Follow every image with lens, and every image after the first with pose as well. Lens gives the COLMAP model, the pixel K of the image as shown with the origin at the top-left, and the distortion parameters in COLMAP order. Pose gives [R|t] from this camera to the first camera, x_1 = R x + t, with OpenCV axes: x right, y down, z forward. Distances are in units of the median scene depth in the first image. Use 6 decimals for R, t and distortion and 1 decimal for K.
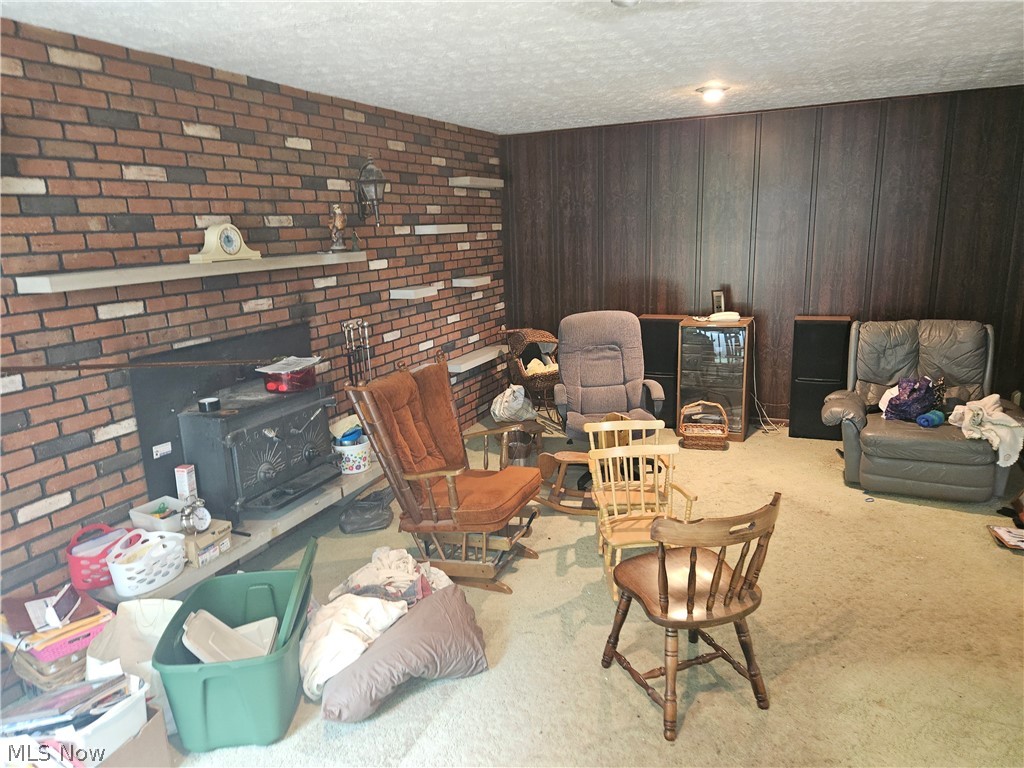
lens RADIAL K [[682.6, 0, 512.5], [0, 682.6, 380.9], [0, 0, 1]] dist [-0.005767, -0.004157]
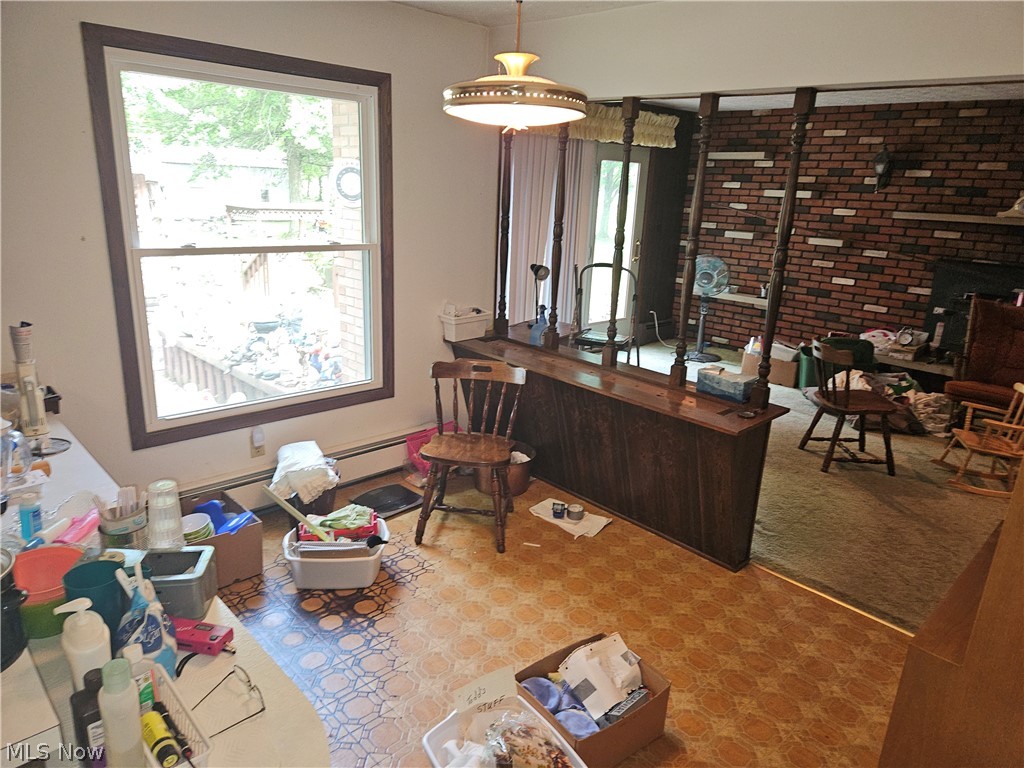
lens RADIAL K [[682.6, 0, 512.6], [0, 682.6, 386.2], [0, 0, 1]] dist [-0.005767, -0.004157]
pose [[-0.371754, 0.261092, -0.890859, 1.884052], [-0.250511, 0.895821, 0.367083, -0.123418], [0.893892, 0.359634, -0.267618, 0.566678]]
